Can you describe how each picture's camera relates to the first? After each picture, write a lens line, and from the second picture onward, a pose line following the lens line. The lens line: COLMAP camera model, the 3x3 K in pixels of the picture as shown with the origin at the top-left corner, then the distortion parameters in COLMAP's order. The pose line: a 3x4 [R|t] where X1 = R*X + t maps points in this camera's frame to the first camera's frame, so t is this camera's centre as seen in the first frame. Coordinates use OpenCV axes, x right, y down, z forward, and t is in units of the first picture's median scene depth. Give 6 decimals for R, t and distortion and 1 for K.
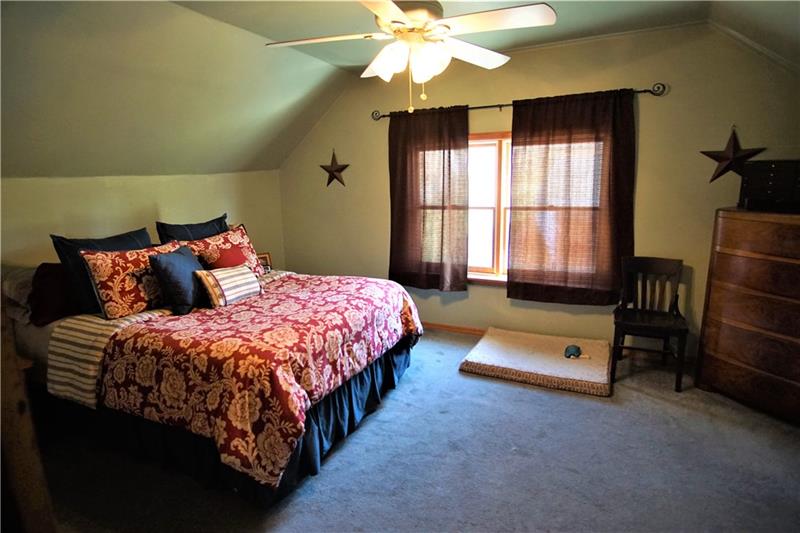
lens RADIAL K [[427.9, 0, 400.0], [0, 427.9, 266.5], [0, 0, 1]] dist [-0.040222, 0.012158]
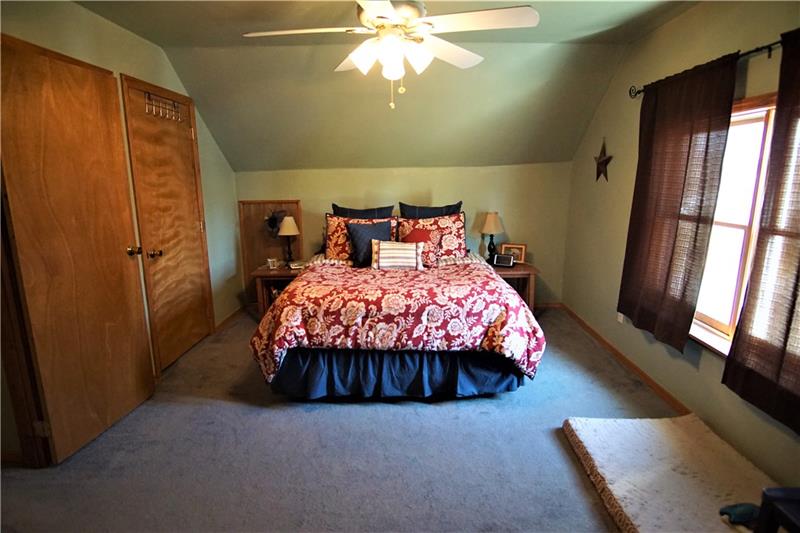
lens RADIAL K [[427.9, 0, 400.0], [0, 427.9, 266.5], [0, 0, 1]] dist [-0.040222, 0.012158]
pose [[0.423811, 0.206982, -0.881784, 0.804978], [-0.185821, 0.972701, 0.139012, -0.115587], [0.886484, 0.104939, 0.450703, 0.493295]]
